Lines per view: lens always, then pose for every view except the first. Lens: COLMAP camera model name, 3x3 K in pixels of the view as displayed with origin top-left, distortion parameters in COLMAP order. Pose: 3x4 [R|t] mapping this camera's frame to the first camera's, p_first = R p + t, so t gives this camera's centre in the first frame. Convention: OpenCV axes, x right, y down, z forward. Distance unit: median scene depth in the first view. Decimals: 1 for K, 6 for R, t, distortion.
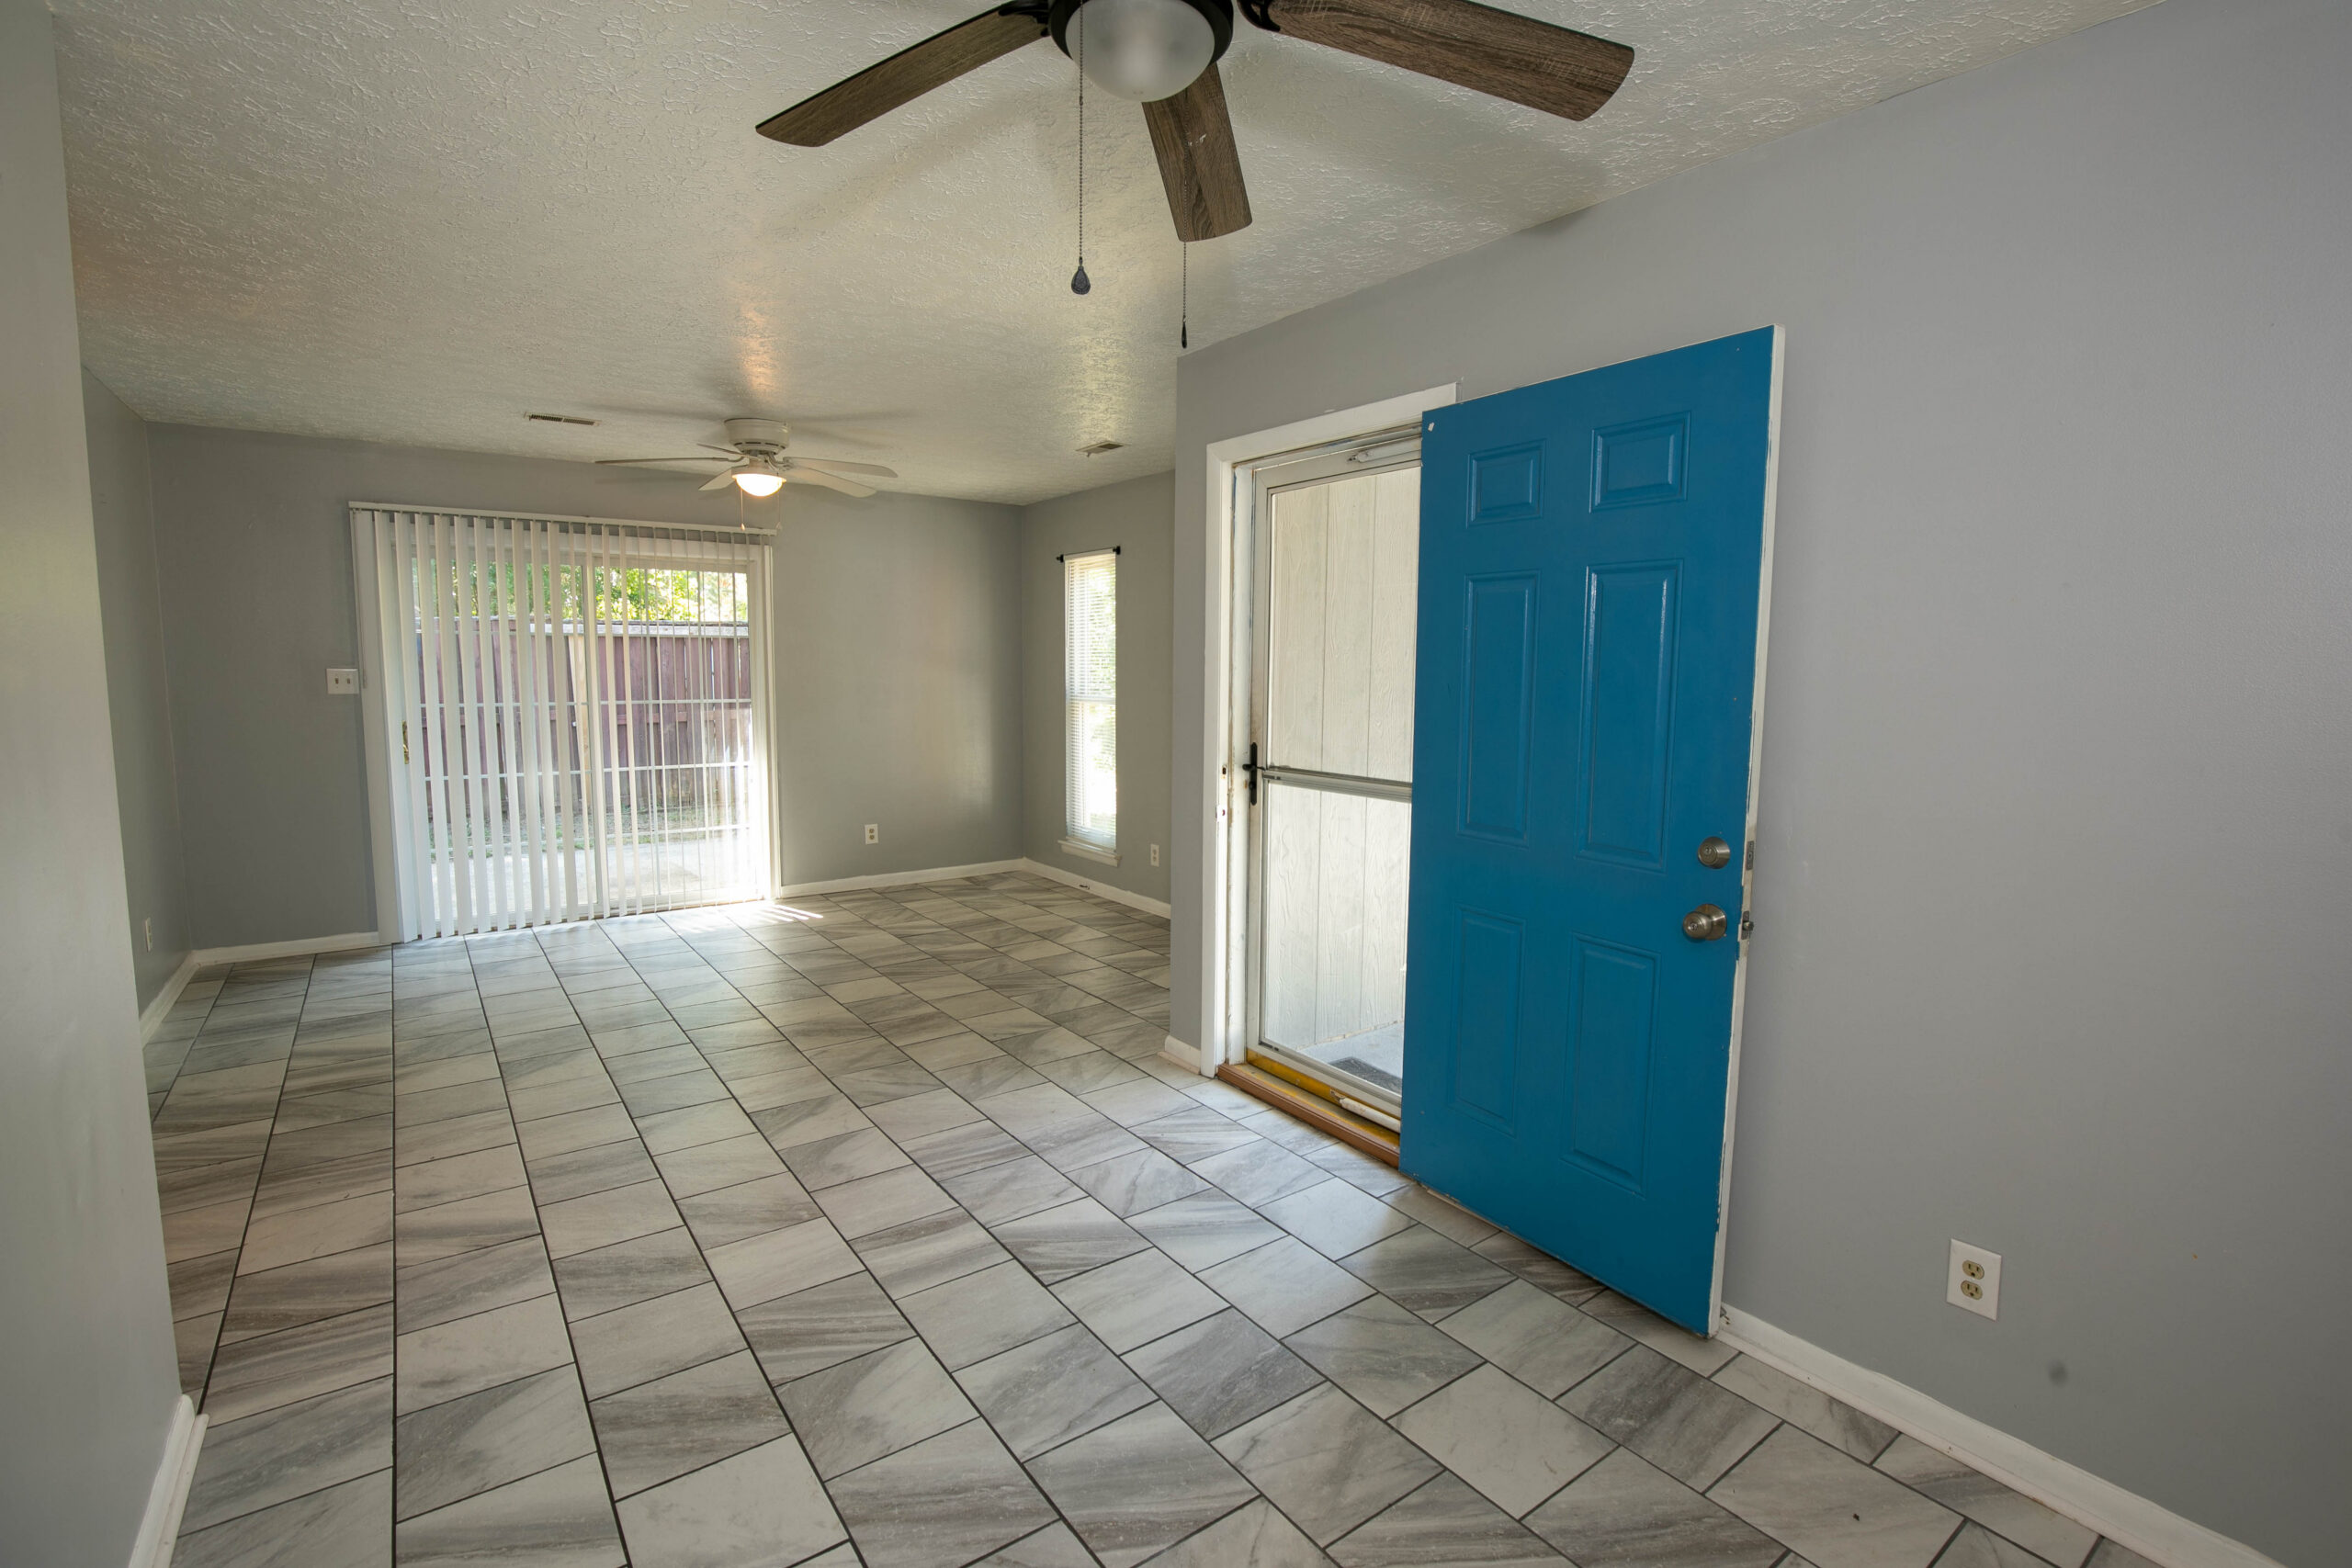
lens RADIAL K [[1080.3, 0, 1185.9], [0, 1080.3, 773.0], [0, 0, 1]] dist [-0.036078, 0.006454]
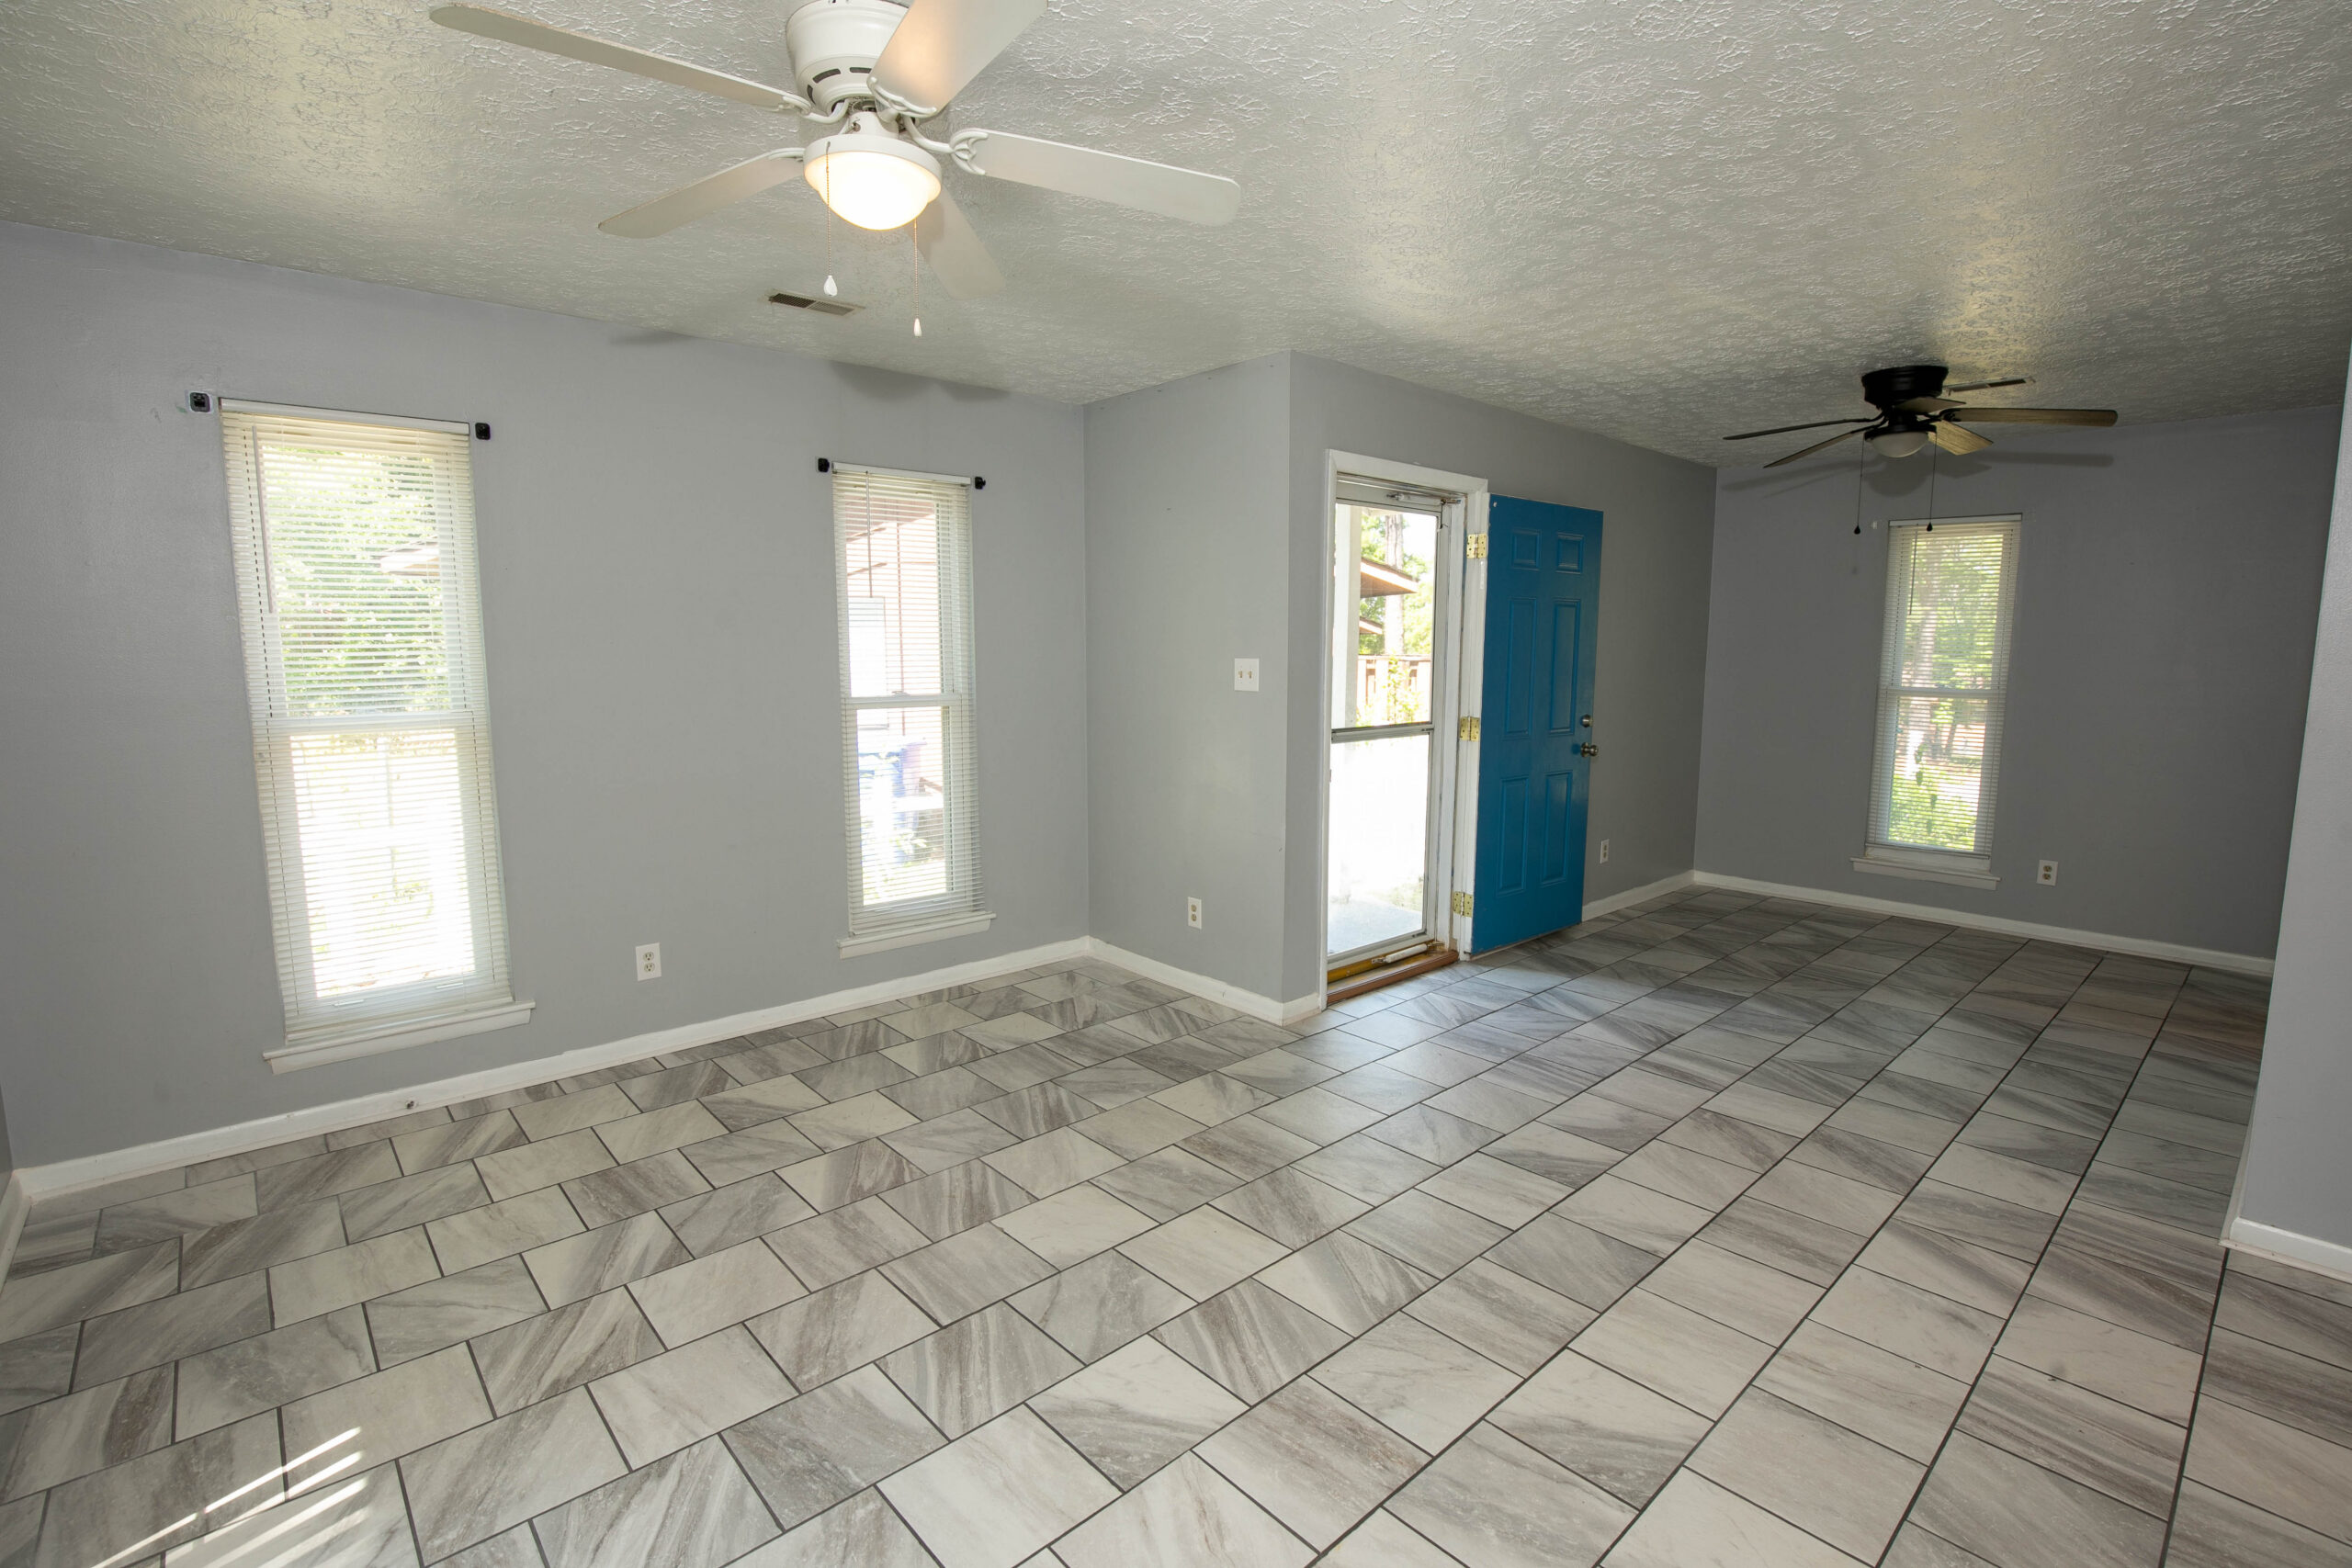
lens RADIAL K [[1080.3, 0, 1190.5], [0, 1080.3, 779.8], [0, 0, 1]] dist [-0.036078, 0.006454]
pose [[-0.102598, -0.133360, 0.985743, -1.228193], [0.098610, 0.984727, 0.143486, -0.156120], [-0.989823, 0.111926, -0.087881, 1.413991]]
